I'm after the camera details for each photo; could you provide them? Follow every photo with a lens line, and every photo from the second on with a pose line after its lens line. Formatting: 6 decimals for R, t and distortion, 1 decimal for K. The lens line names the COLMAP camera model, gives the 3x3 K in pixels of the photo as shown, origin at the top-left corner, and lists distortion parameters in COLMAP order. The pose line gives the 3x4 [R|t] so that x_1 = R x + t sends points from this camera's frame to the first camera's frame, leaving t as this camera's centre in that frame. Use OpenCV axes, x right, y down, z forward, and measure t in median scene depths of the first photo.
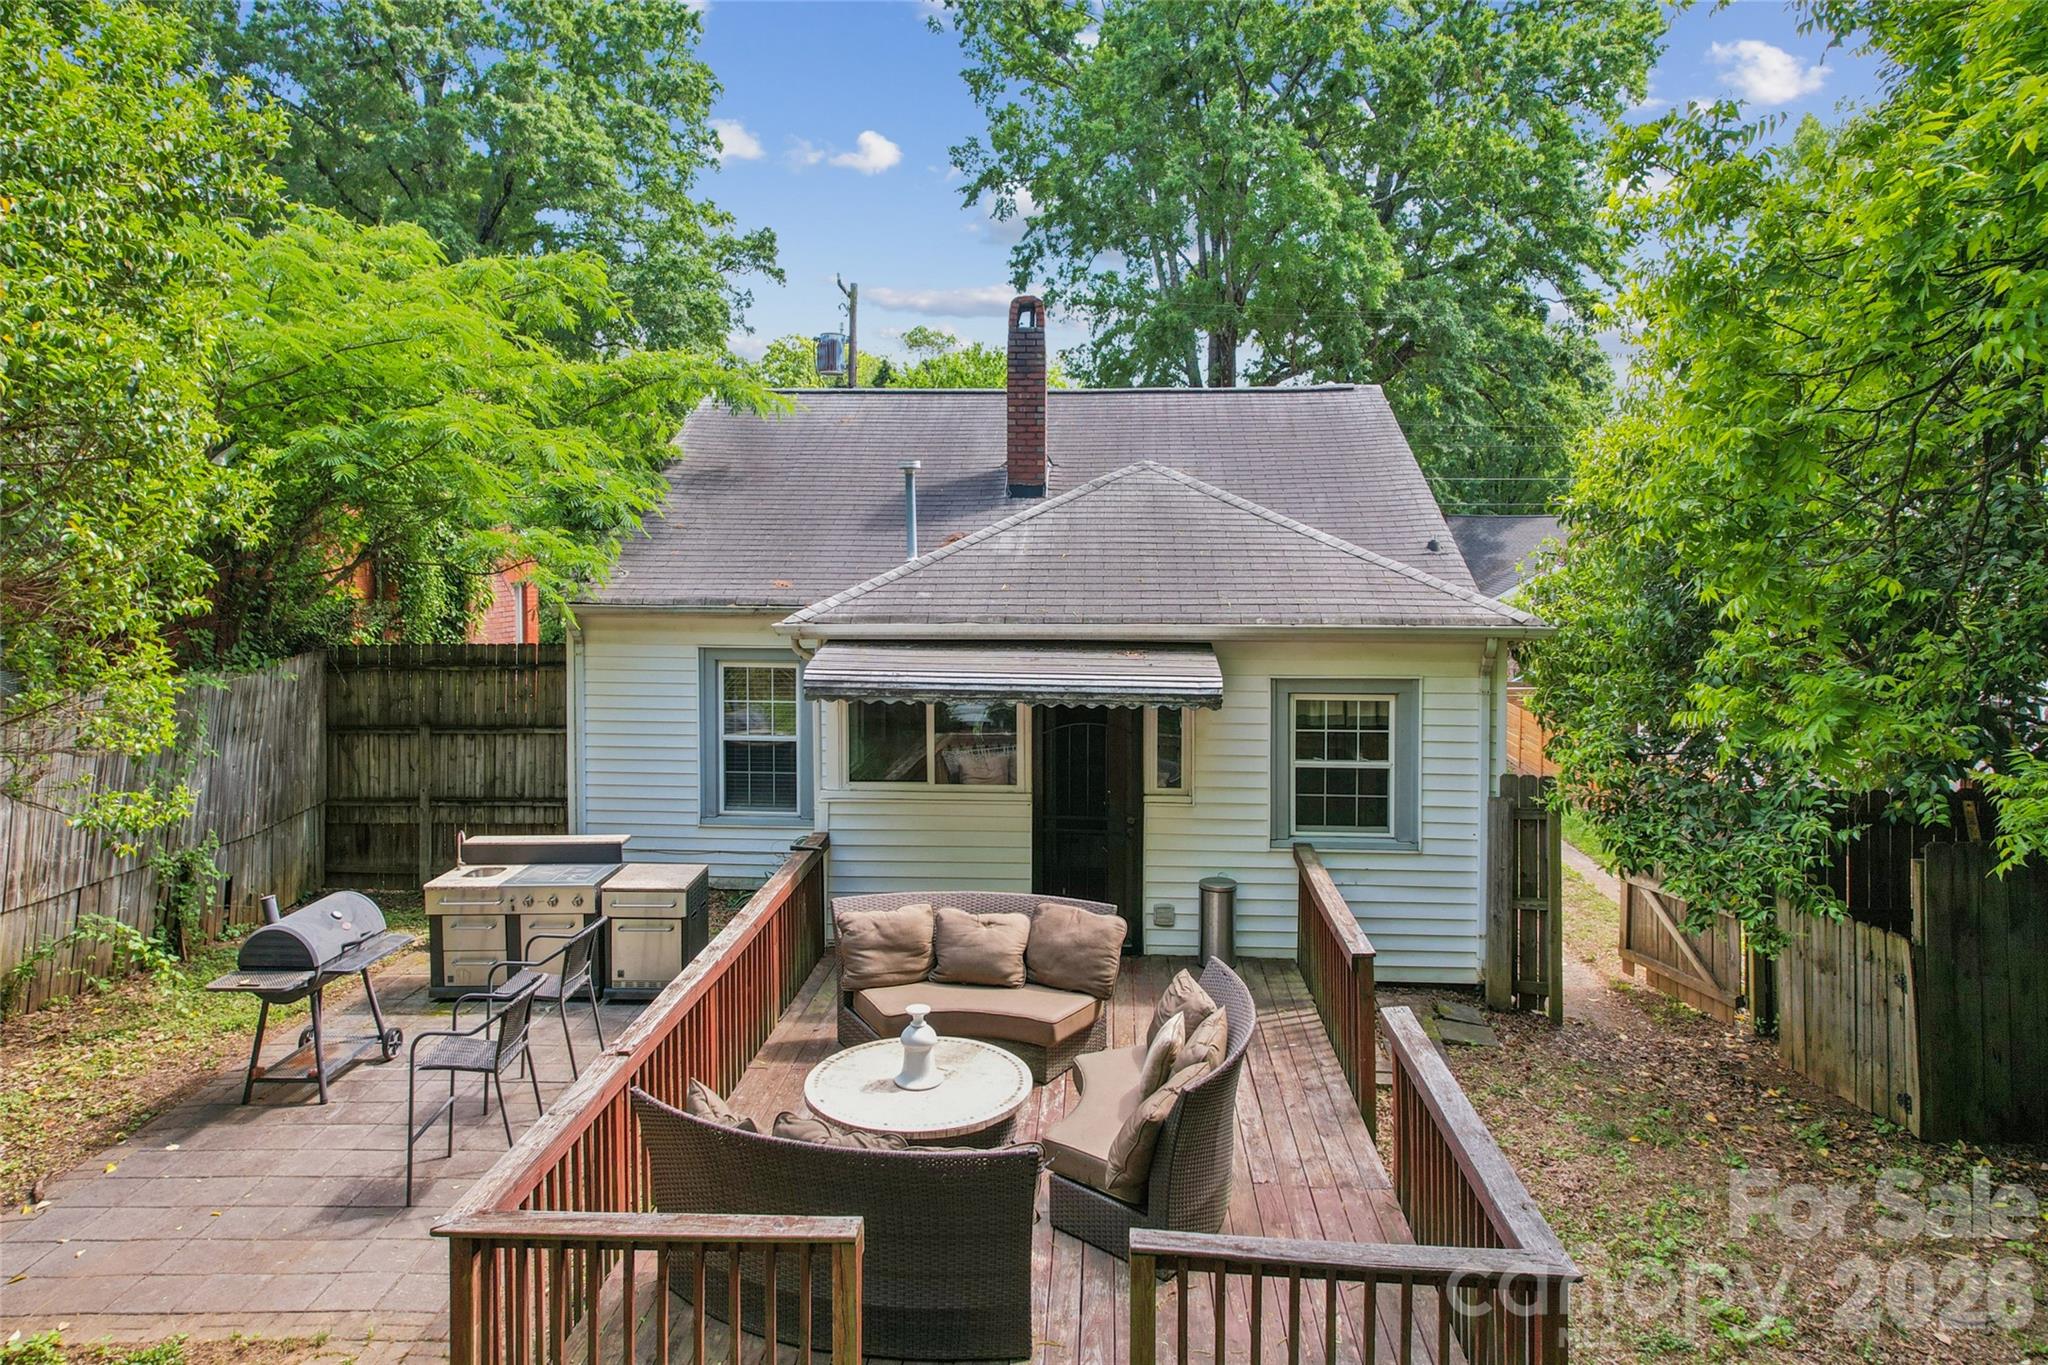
lens RADIAL K [[1323.1, 0, 1016.1], [0, 1323.1, 576.5], [0, 0, 1]] dist [0.005547, 0.003875]
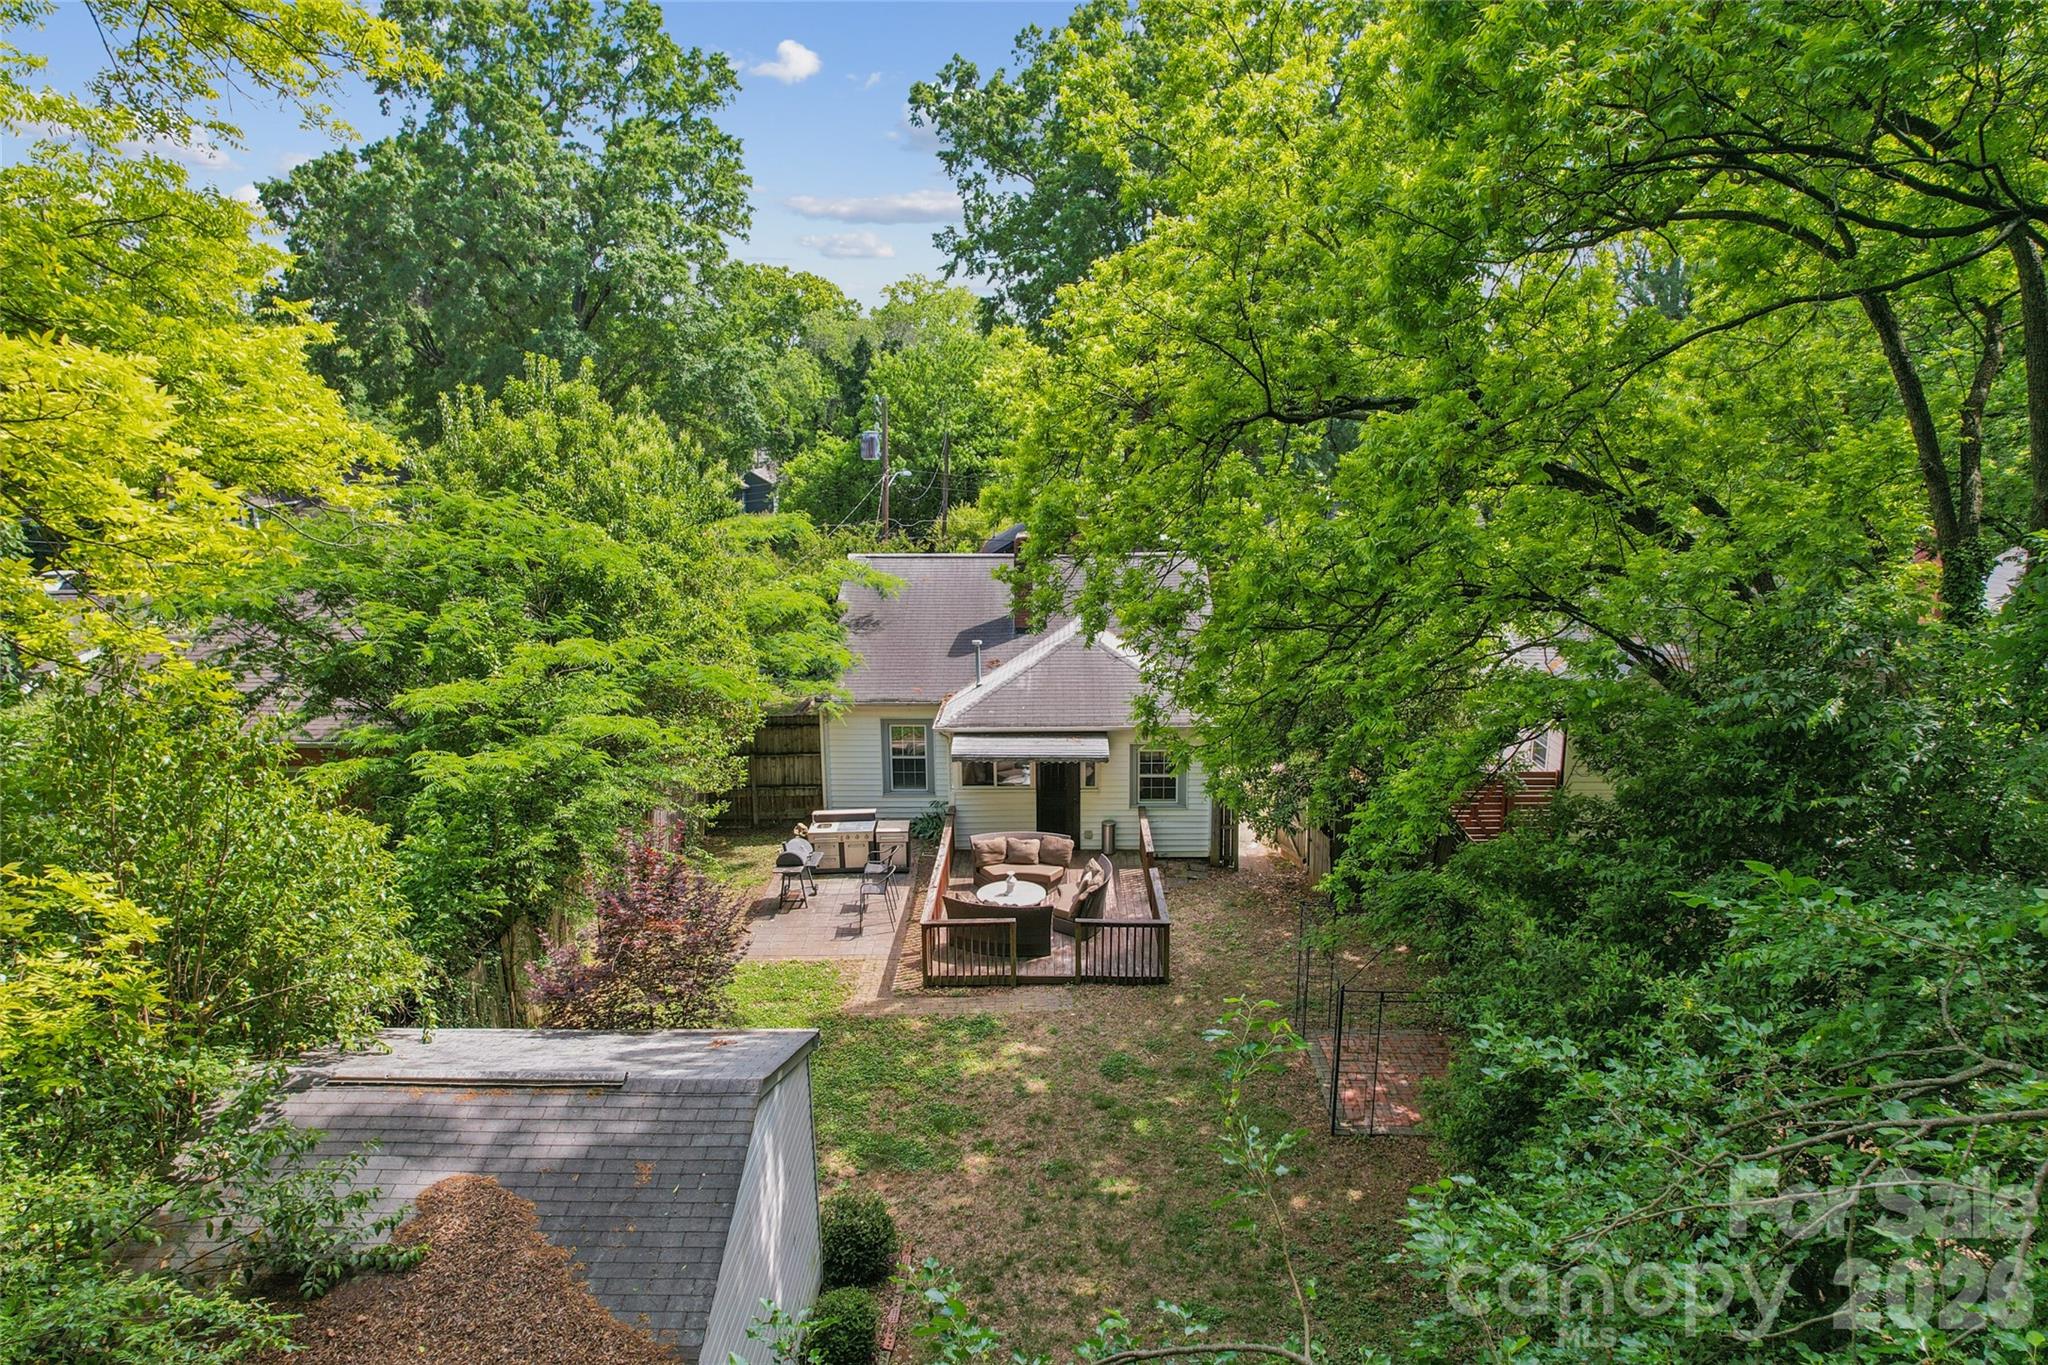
lens RADIAL K [[1316.3, 0, 1020.0], [0, 1316.3, 724.3], [0, 0, 1]] dist [-0.063777, 0.049426]
pose [[0.998904, -0.023744, 0.040335, -0.110180], [0.014889, 0.978204, 0.207112, -0.448948], [-0.044373, -0.206284, 0.977486, -1.339669]]
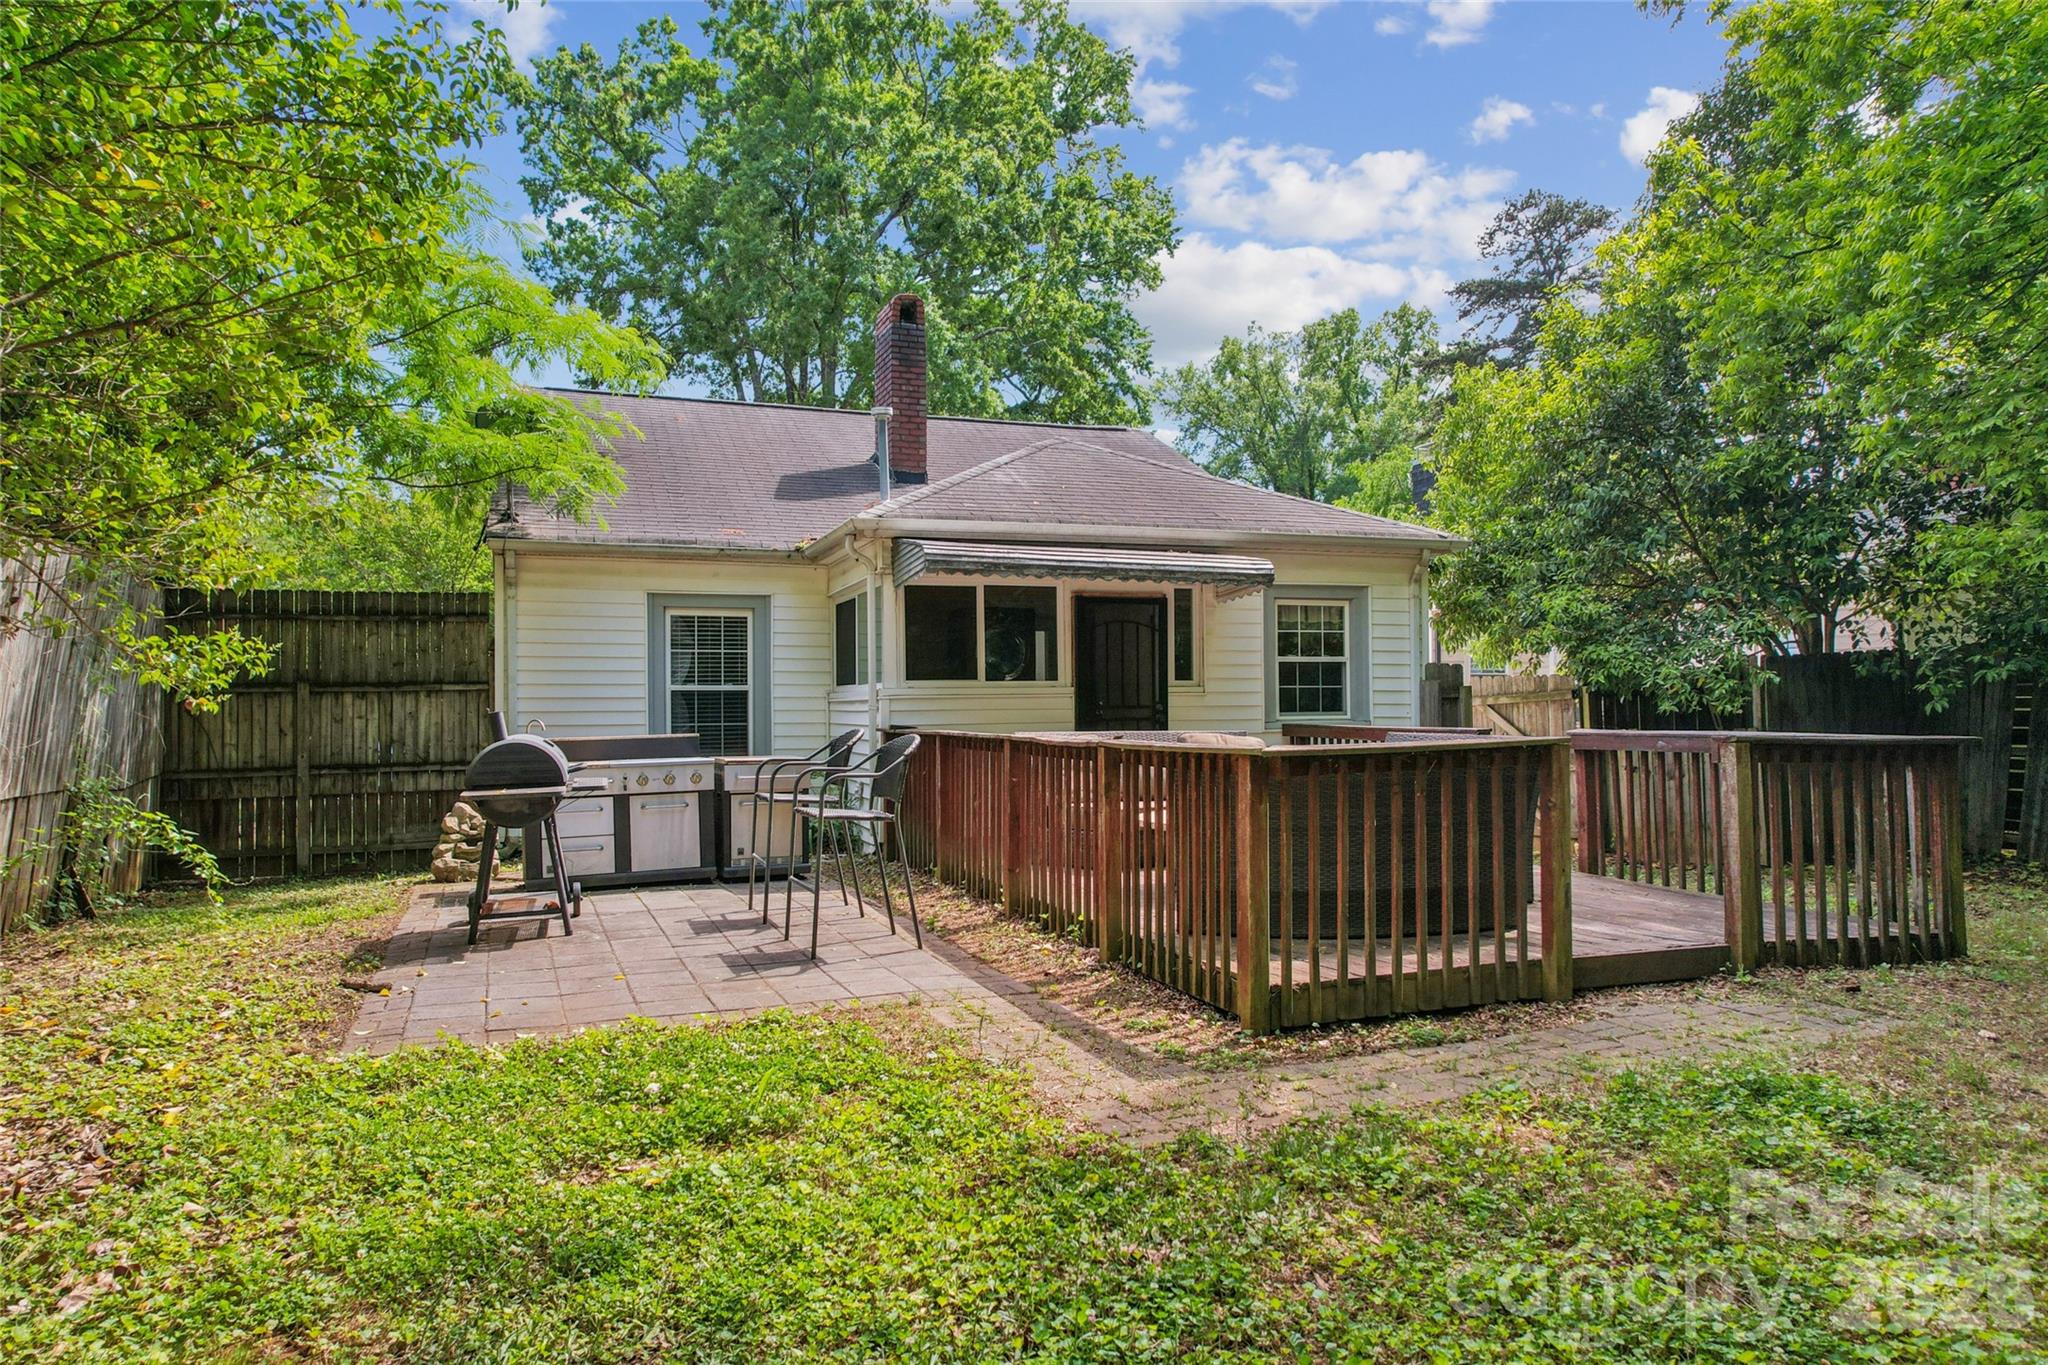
lens RADIAL K [[1307.6, 0, 997.3], [0, 1307.6, 683.0], [0, 0, 1]] dist [0.001084, 0.000576]
pose [[0.915283, 0.001542, 0.402809, -0.451114], [0.023643, 0.998063, -0.057544, 0.208362], [-0.402117, 0.062193, 0.913473, 0.038405]]
